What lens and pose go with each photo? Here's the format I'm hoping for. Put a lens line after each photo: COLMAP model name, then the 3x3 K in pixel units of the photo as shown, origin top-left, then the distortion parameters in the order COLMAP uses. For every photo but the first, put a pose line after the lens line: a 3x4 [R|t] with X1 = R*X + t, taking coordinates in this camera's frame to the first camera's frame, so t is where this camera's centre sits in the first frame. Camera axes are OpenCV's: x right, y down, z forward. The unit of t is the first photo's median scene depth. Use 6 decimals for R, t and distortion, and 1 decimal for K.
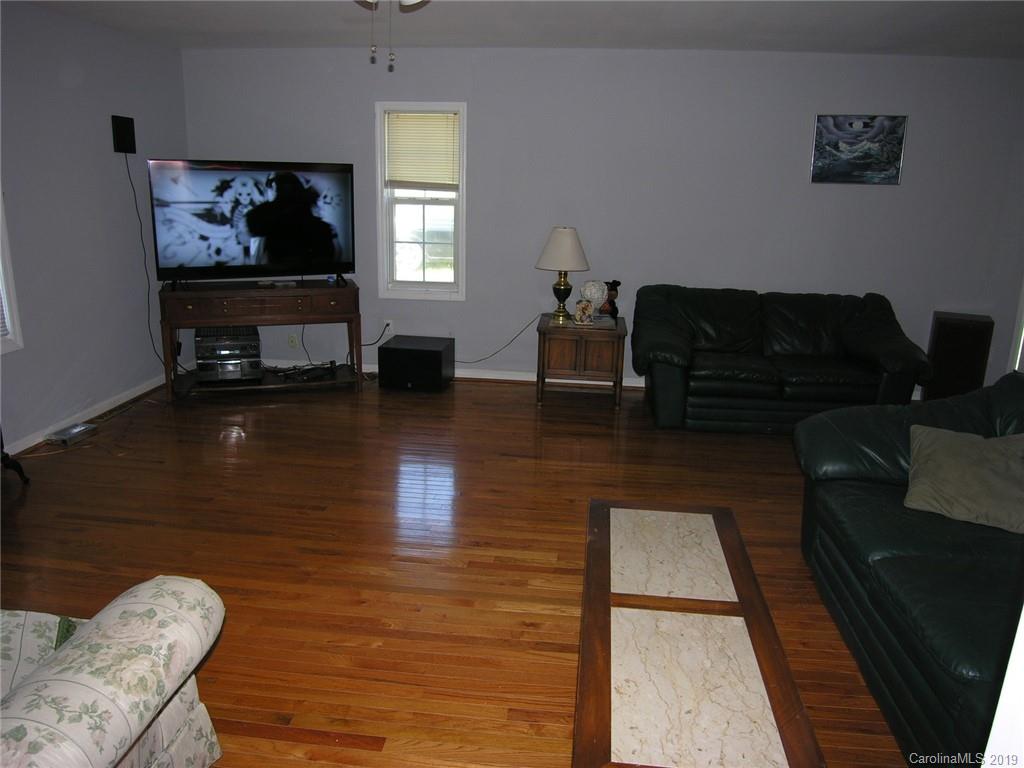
lens RADIAL K [[731.9, 0, 512.0], [0, 731.9, 384.0], [0, 0, 1]] dist [-0.051700, 0.004690]
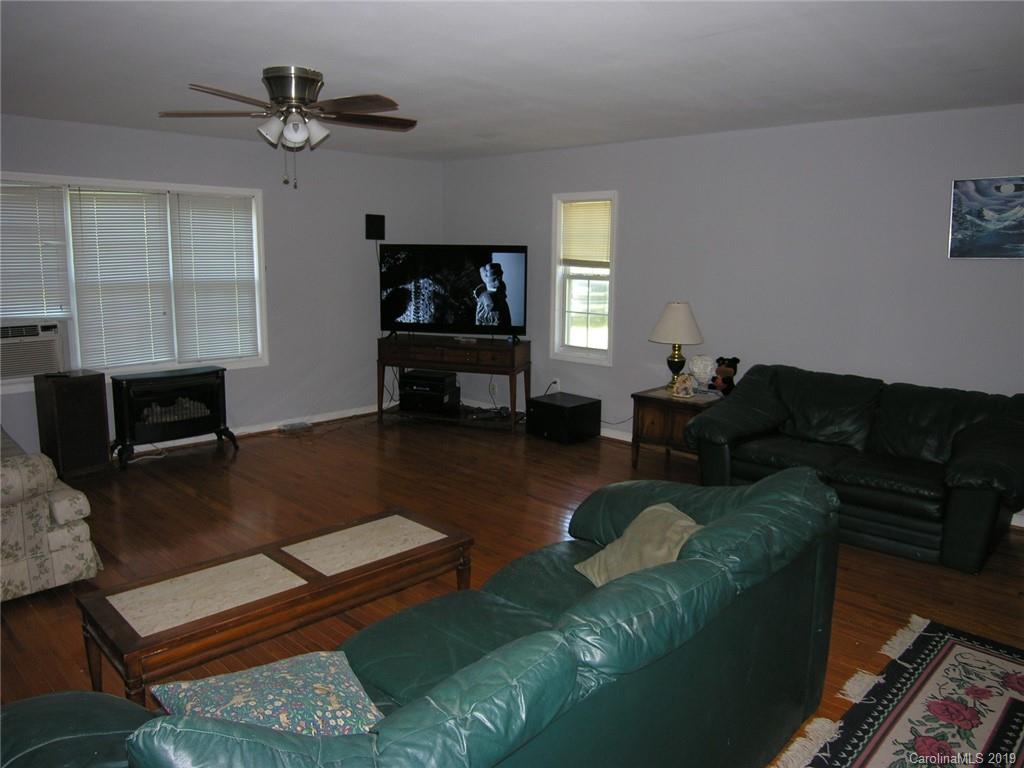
lens RADIAL K [[731.9, 0, 512.0], [0, 731.9, 384.0], [0, 0, 1]] dist [-0.051700, 0.004690]
pose [[0.792692, 0.094446, -0.602262, 0.510032], [-0.158218, 0.985947, -0.053630, -0.006631], [0.588733, 0.137801, 0.796495, 0.047229]]
